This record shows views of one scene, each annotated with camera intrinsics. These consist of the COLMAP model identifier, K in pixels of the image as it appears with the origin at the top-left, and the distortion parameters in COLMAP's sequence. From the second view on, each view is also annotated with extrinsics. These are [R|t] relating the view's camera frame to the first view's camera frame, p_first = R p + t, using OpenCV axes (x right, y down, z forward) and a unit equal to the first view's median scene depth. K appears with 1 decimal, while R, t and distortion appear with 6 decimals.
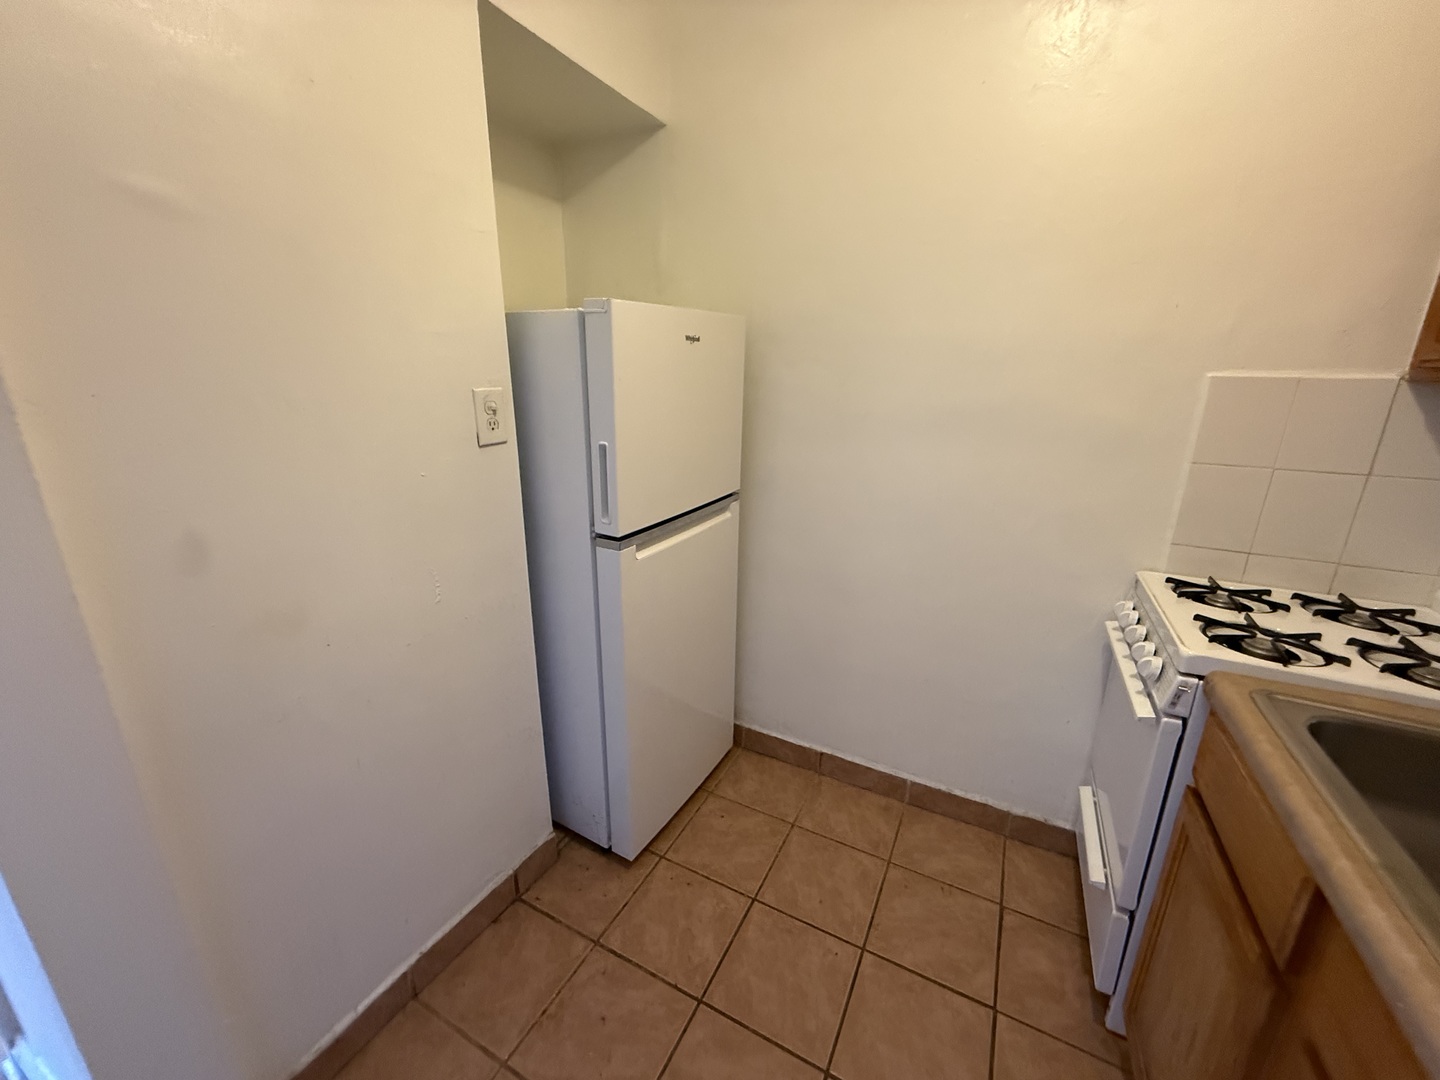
lens RADIAL K [[577.6, 0, 717.1], [0, 577.6, 537.0], [0, 0, 1]] dist [0.000081, 0.000614]
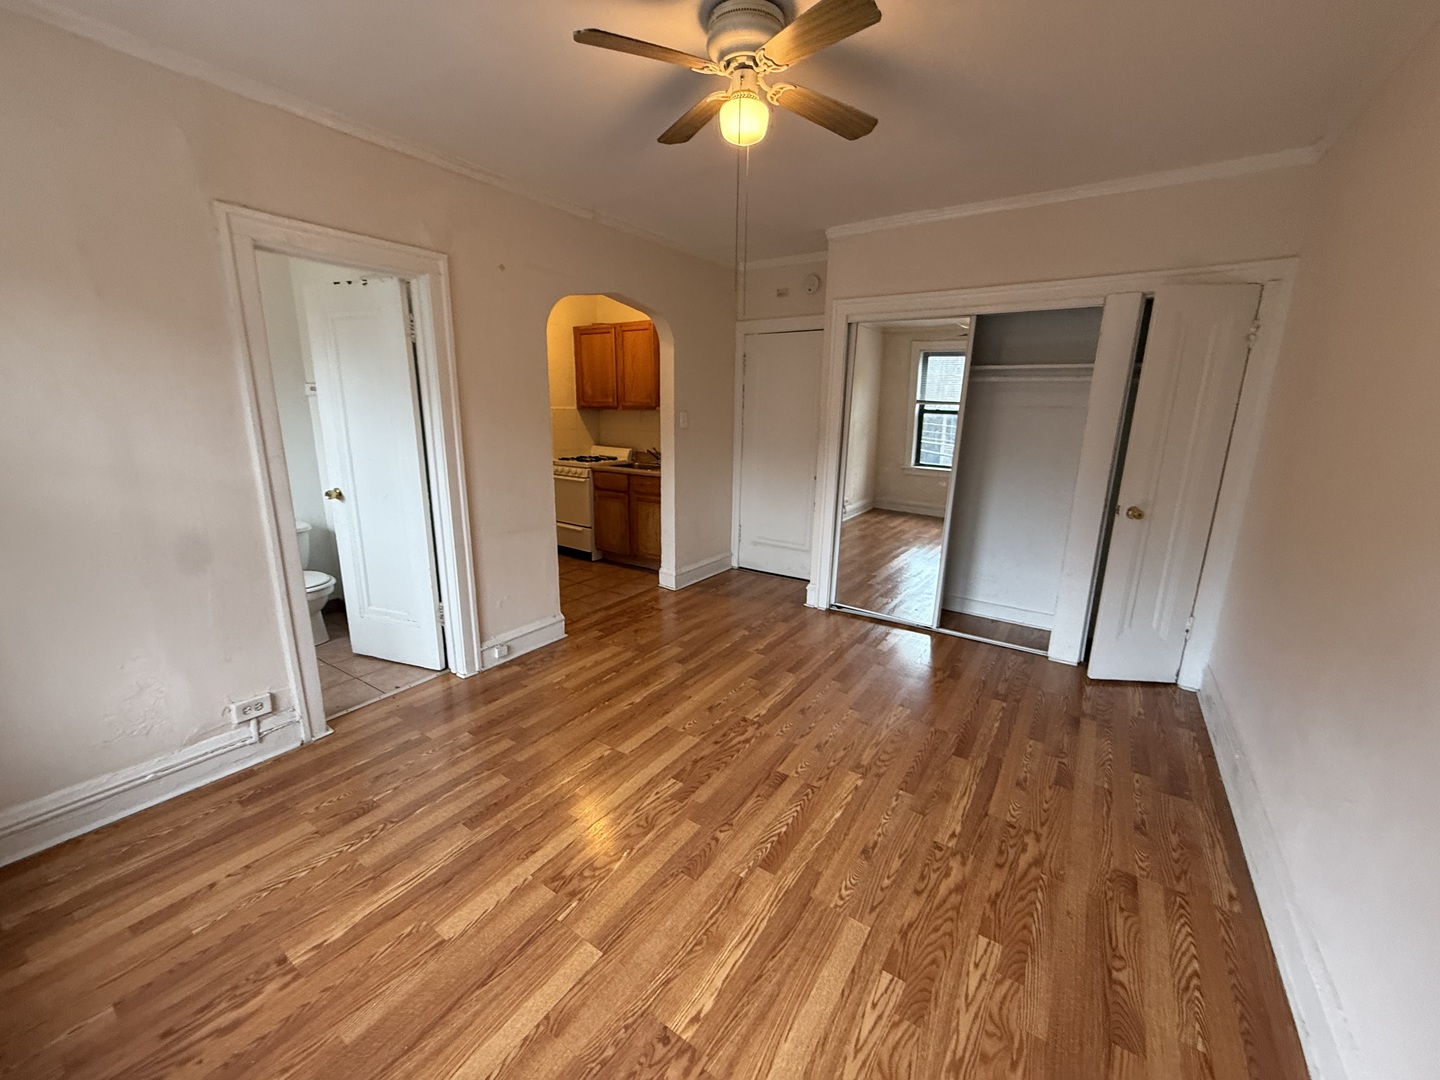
lens RADIAL K [[577.6, 0, 720.5], [0, 577.6, 542.3], [0, 0, 1]] dist [0.000081, 0.000614]
pose [[0.109815, -0.239892, 0.964569, -2.678903], [0.263009, 0.942860, 0.204550, 0.081078], [-0.958523, 0.231228, 0.166634, -0.517316]]
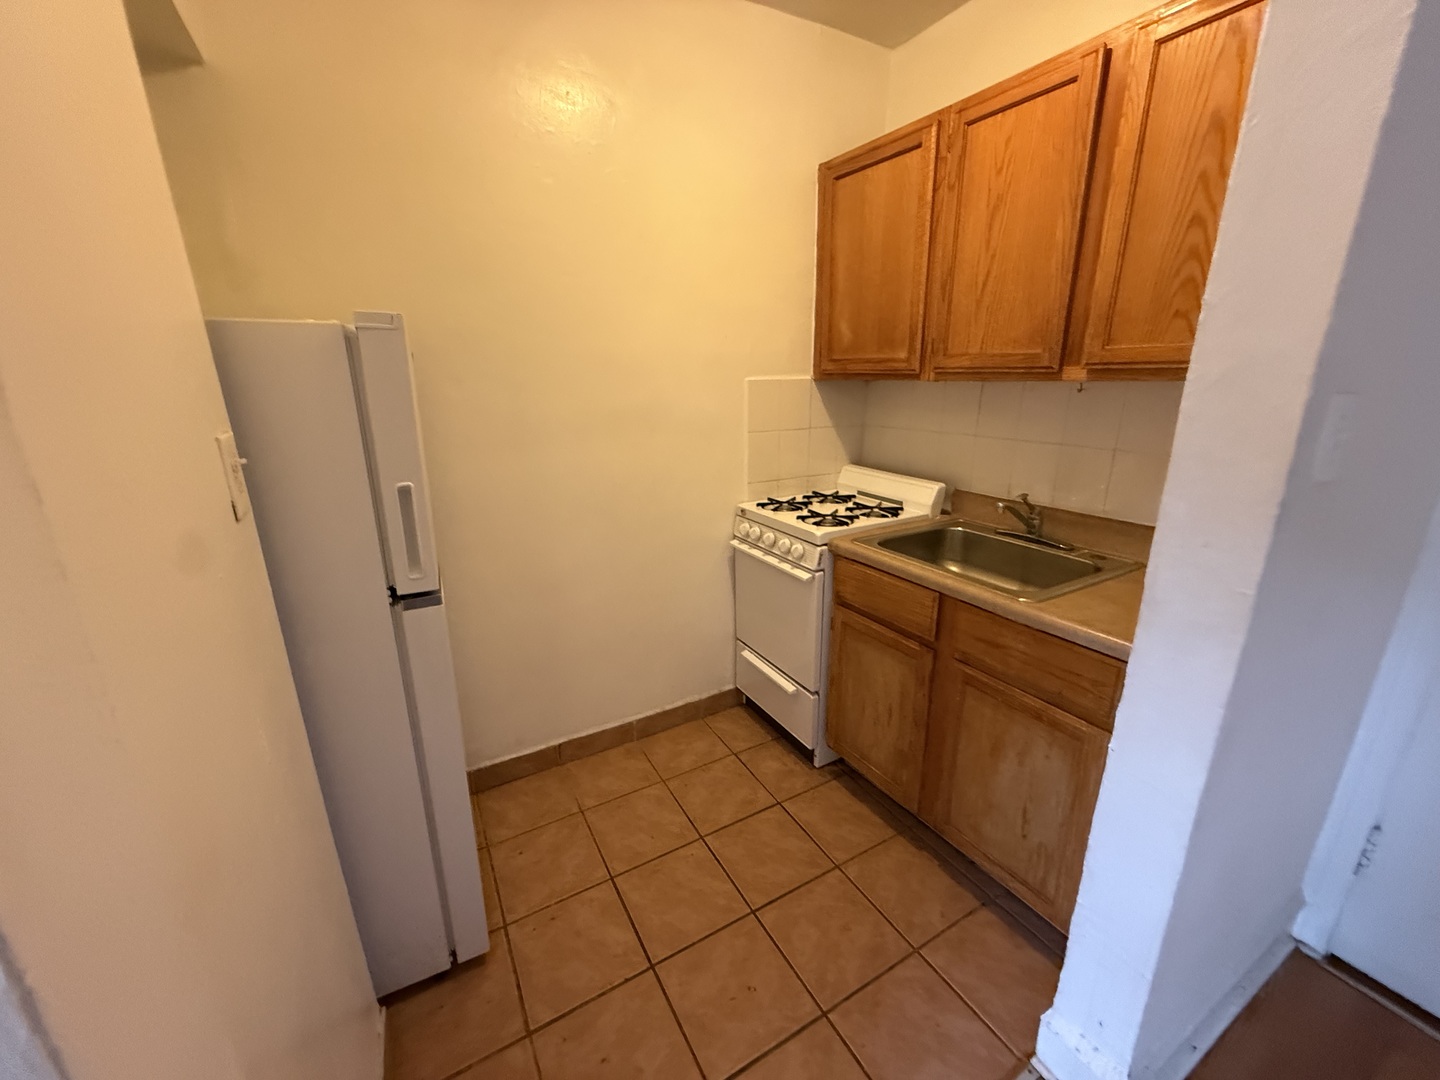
lens RADIAL K [[577.6, 0, 714.9], [0, 577.6, 539.4], [0, 0, 1]] dist [0.000081, 0.000614]
pose [[0.537930, -0.254870, 0.803538, -0.542962], [0.253083, 0.958056, 0.134453, -0.072331], [-0.804102, 0.131036, 0.579870, 0.143885]]
